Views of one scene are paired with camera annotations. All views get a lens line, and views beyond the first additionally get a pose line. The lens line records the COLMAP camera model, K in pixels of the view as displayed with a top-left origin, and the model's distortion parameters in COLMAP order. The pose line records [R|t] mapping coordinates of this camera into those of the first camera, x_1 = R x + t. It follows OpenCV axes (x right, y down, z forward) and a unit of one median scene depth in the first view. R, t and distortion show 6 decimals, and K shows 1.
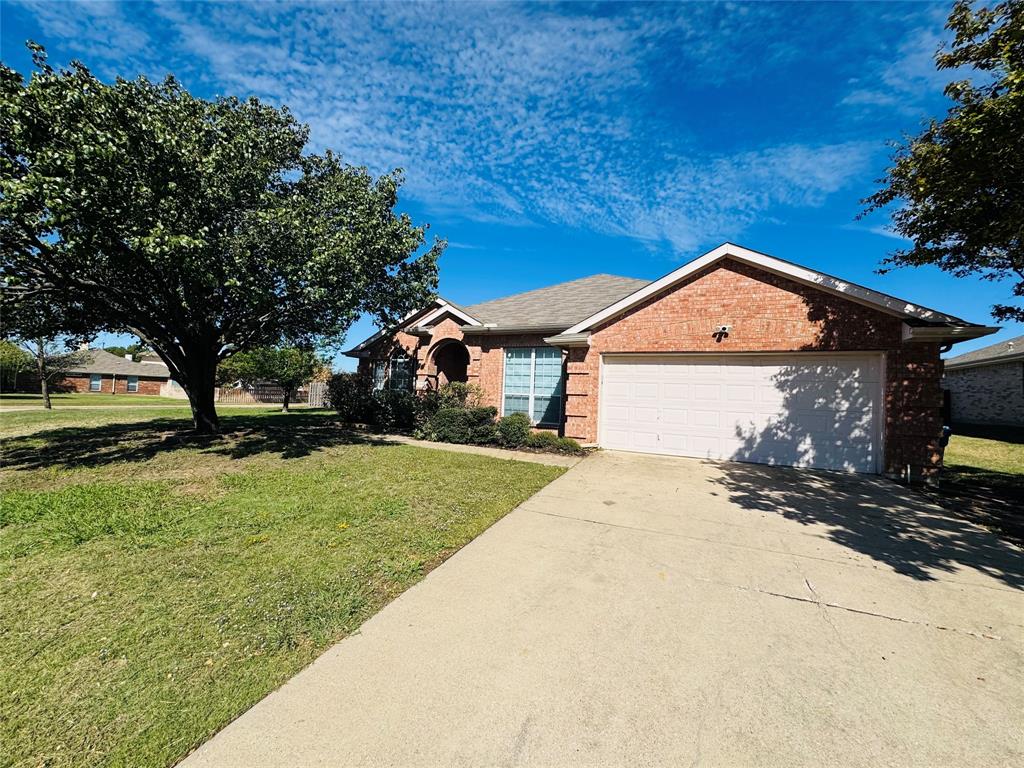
lens RADIAL K [[410.2, 0, 512.0], [0, 410.2, 384.0], [0, 0, 1]] dist [-0.001821, -0.000105]
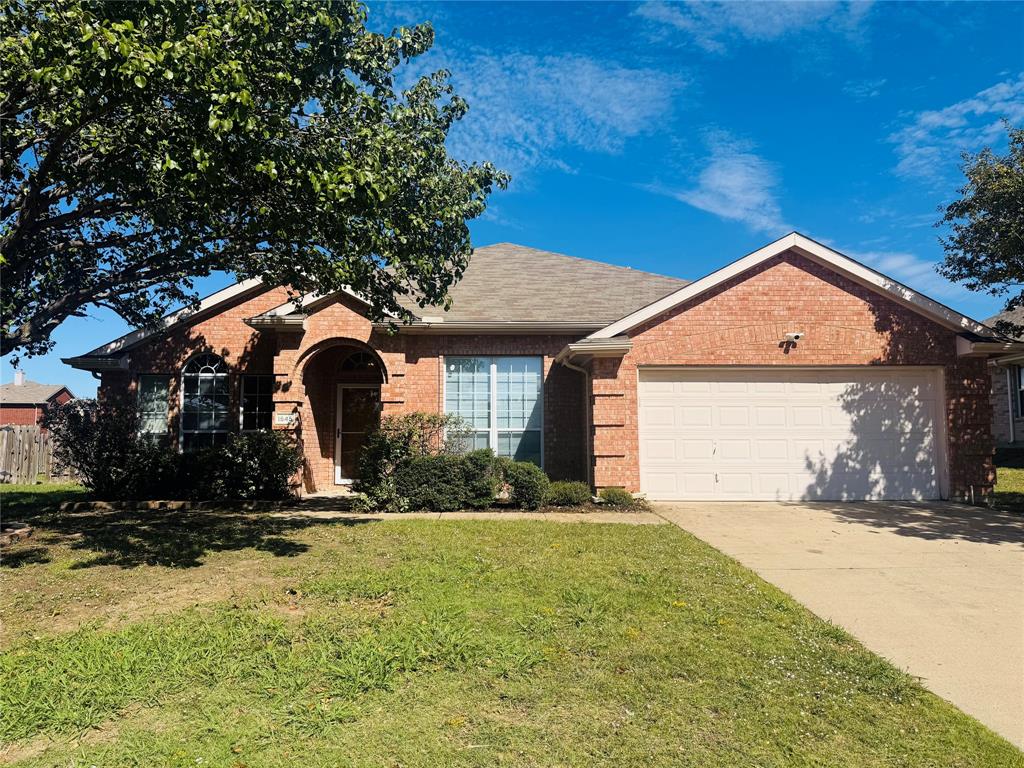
lens RADIAL K [[714.5, 0, 512.0], [0, 714.5, 384.0], [0, 0, 1]] dist [0.100201, -0.181704]
pose [[0.888982, -0.006387, 0.457897, -0.628134], [0.025978, 0.998996, -0.036500, -0.004775], [-0.457204, 0.044343, 0.888256, -0.010585]]
